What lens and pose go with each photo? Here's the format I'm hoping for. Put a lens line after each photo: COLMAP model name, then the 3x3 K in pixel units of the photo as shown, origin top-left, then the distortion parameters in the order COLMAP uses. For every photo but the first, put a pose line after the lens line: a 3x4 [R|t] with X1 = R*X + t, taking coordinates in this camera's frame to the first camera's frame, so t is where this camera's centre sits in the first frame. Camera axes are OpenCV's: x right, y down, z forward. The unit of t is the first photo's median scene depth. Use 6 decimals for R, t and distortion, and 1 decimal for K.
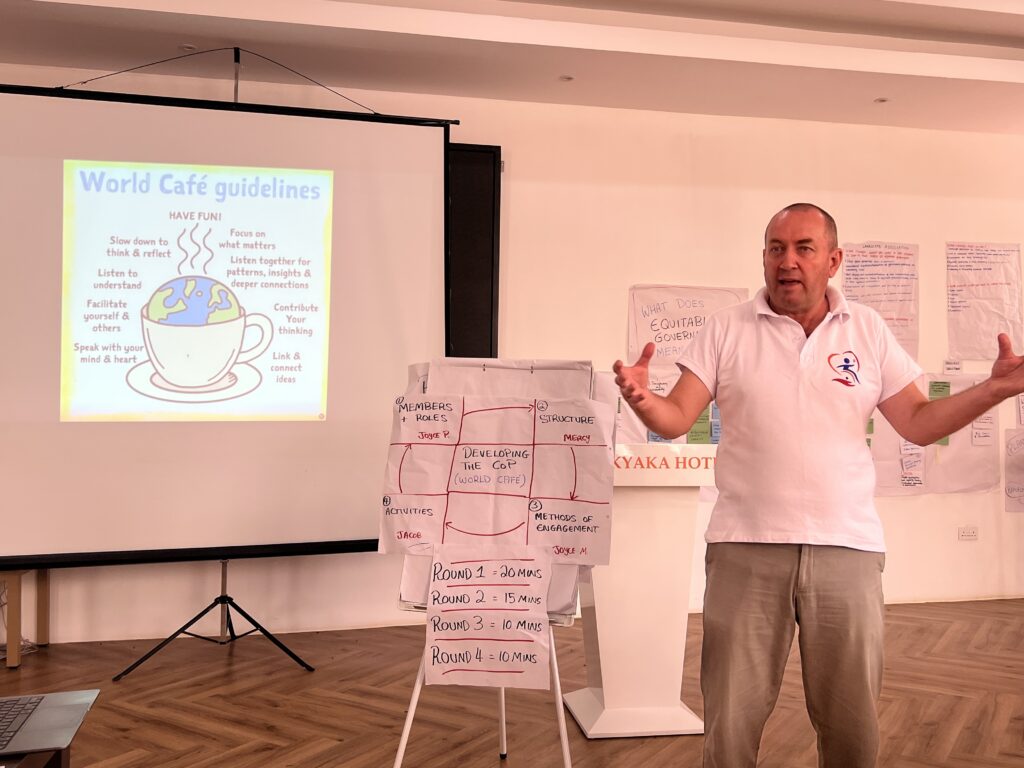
lens RADIAL K [[893.0, 0, 510.7], [0, 893.0, 385.0], [0, 0, 1]] dist [0.014142, -0.007712]
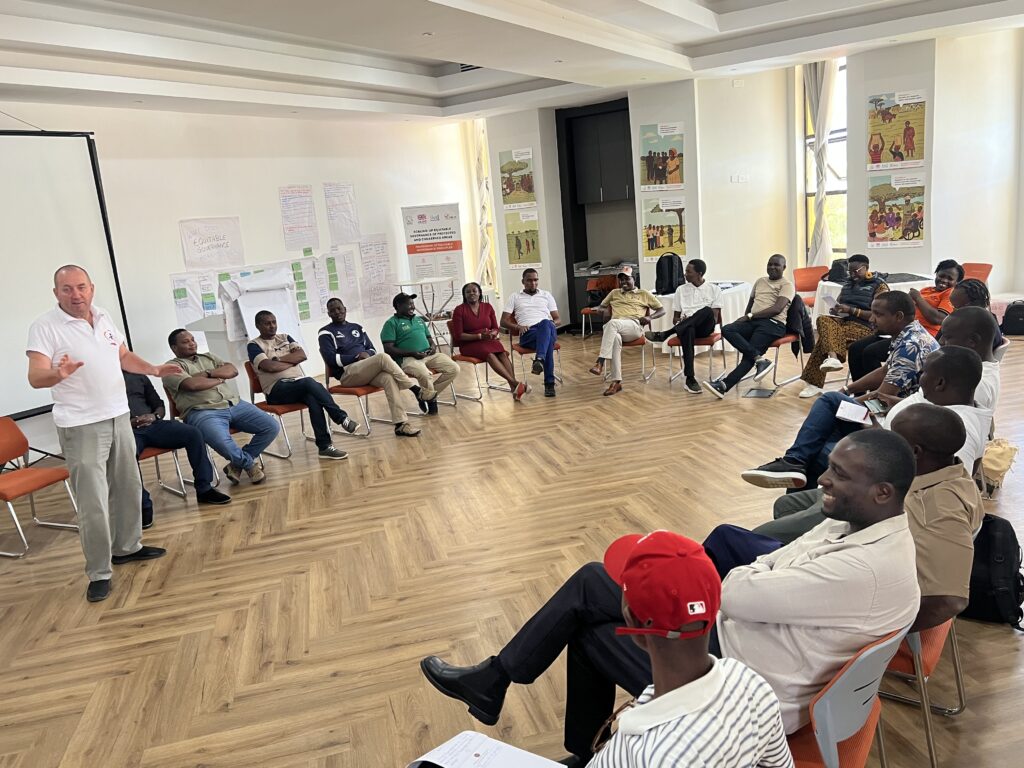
lens RADIAL K [[793.2, 0, 508.7], [0, 793.2, 387.1], [0, 0, 1]] dist [0.003038, -0.003502]
pose [[0.670867, -0.217279, 0.709033, -0.546268], [0.077087, 0.971367, 0.224732, -0.088842], [-0.737560, -0.096108, 0.668407, -0.462785]]
